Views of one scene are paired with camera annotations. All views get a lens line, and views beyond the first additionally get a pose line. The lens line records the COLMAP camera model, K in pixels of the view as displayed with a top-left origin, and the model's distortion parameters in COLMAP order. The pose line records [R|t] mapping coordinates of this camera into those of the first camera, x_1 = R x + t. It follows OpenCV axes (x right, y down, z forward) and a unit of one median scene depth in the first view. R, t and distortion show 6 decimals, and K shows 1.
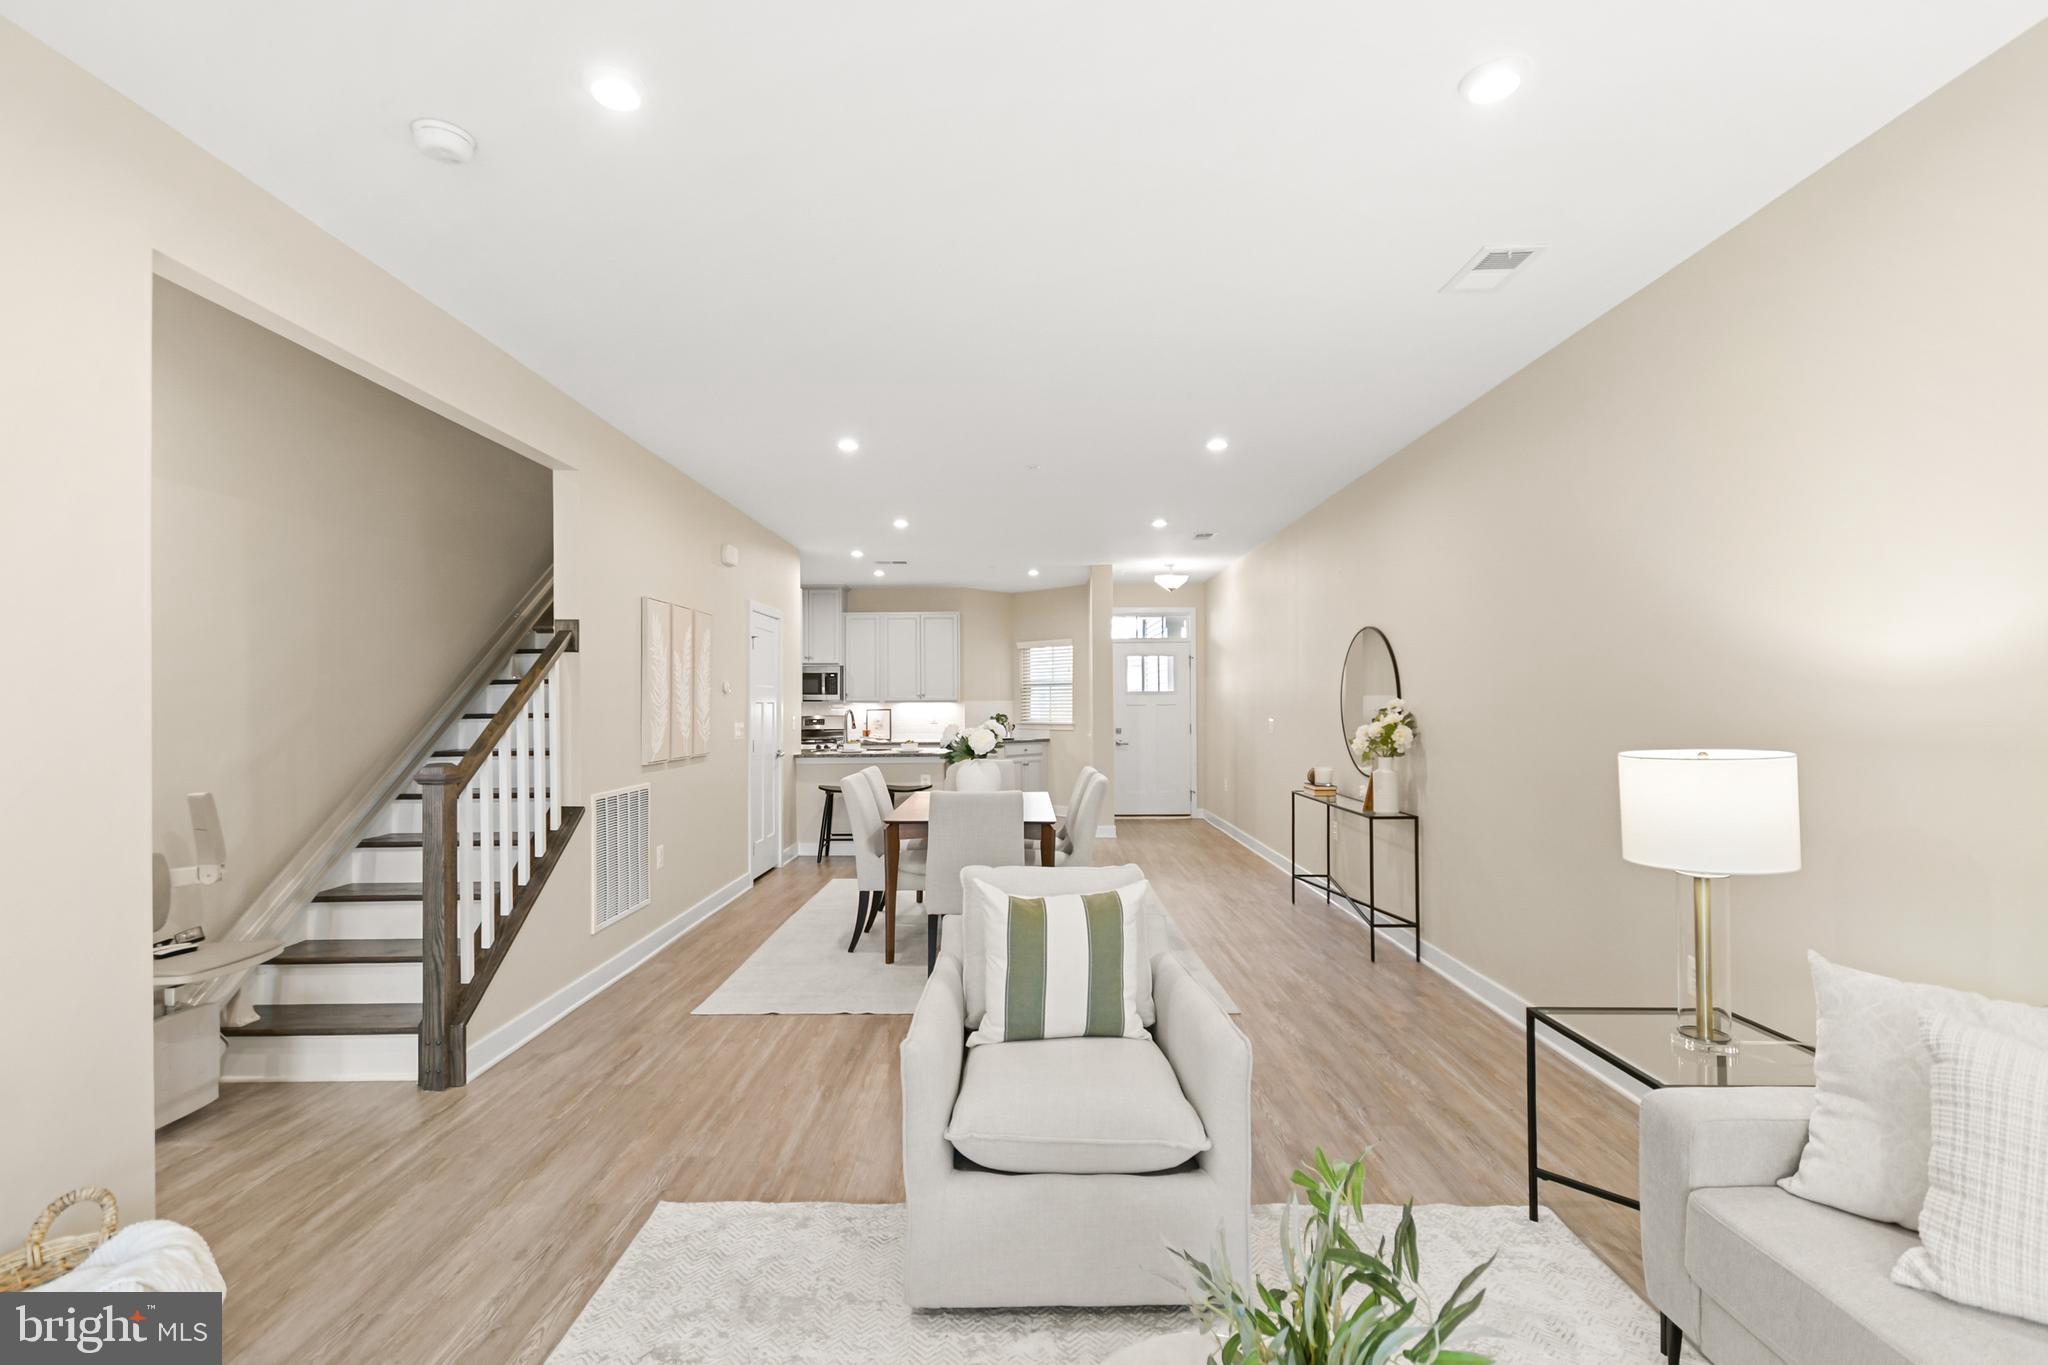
lens RADIAL K [[910.3, 0, 1021.2], [0, 910.3, 699.0], [0, 0, 1]] dist [0.014323, -0.004661]
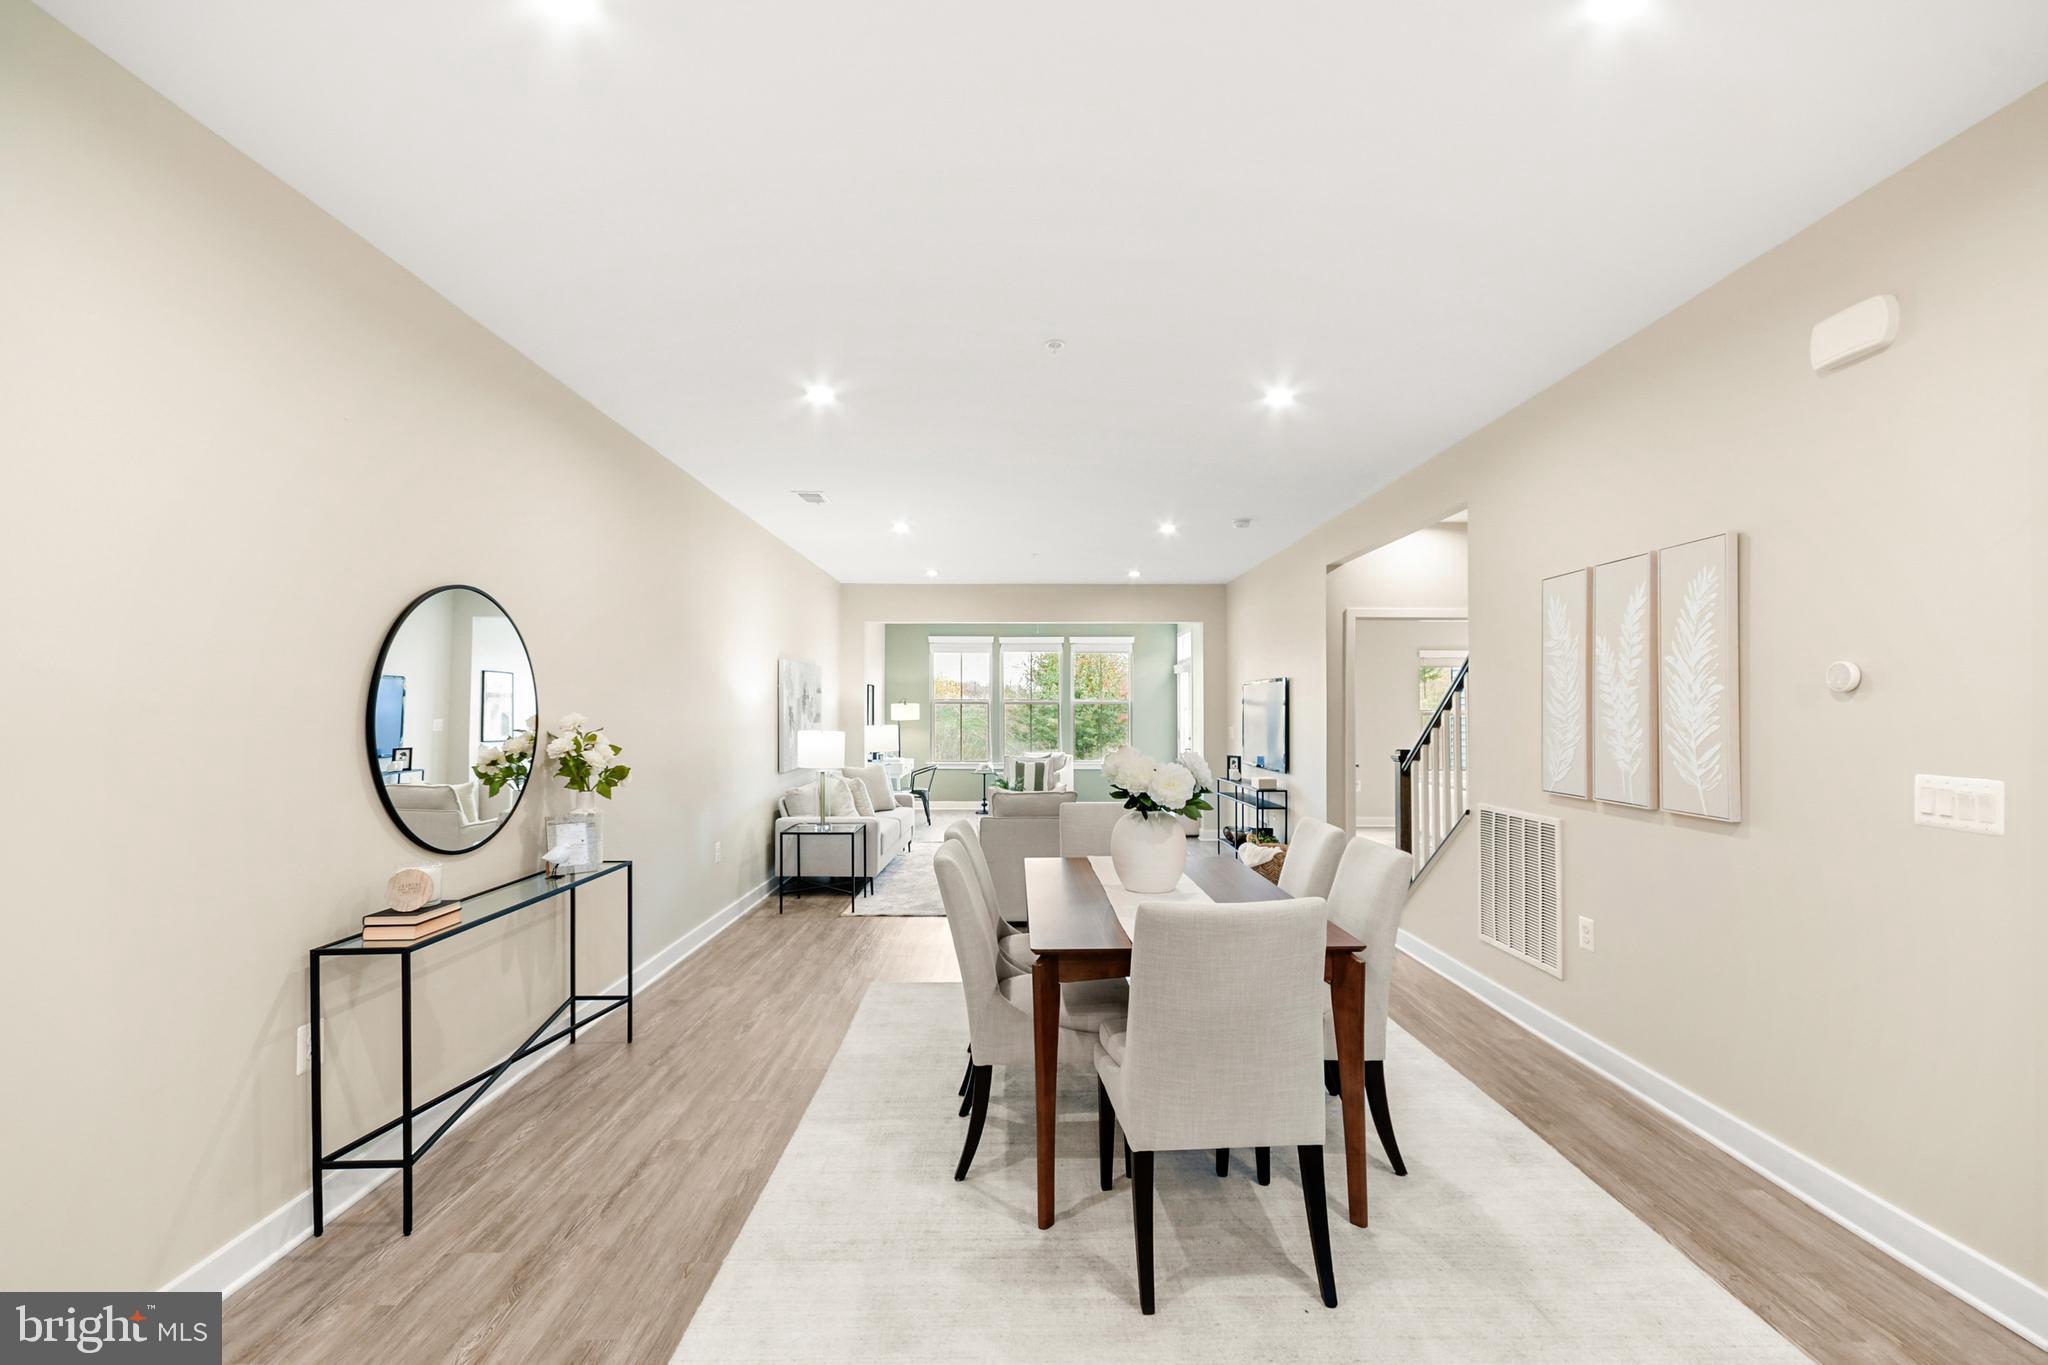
lens RADIAL K [[910.3, 0, 1019.5], [0, 910.3, 704.6], [0, 0, 1]] dist [0.014323, -0.004661]
pose [[-0.999967, 0.003551, -0.007329, 0.056611], [0.003651, 0.999901, -0.013614, 0.005783], [0.007280, -0.013640, -0.999880, 2.058670]]
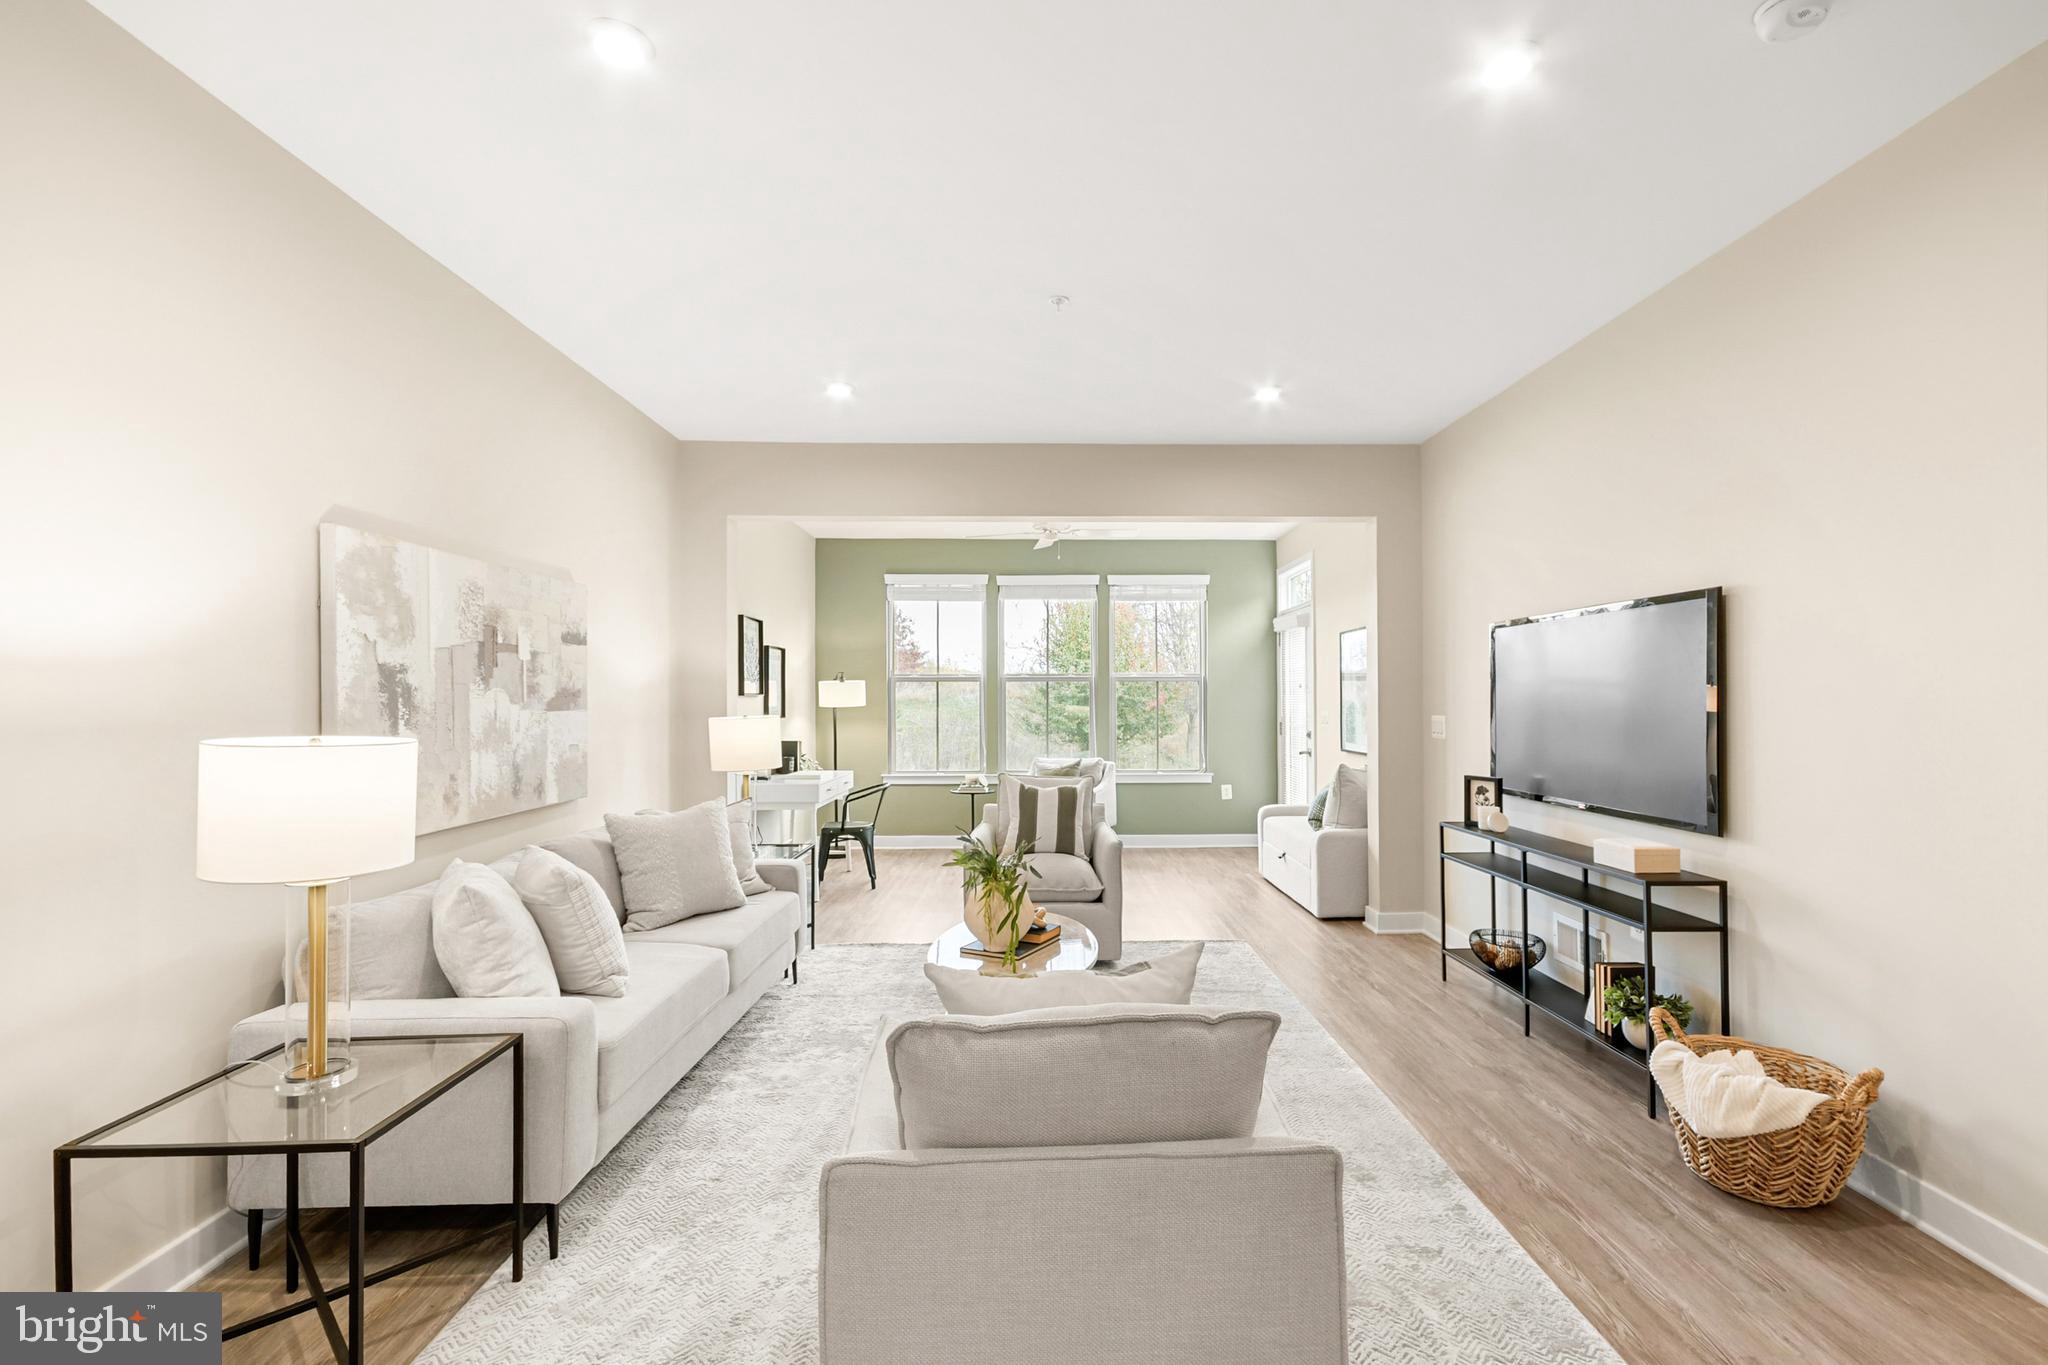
lens RADIAL K [[910.3, 0, 1043.3], [0, 910.3, 680.7], [0, 0, 1]] dist [0.014323, -0.004661]
pose [[-0.999791, 0.008093, -0.018773, 0.040264], [0.008624, 0.999561, -0.028341, 0.016872], [0.018536, -0.028497, -0.999422, 0.906715]]
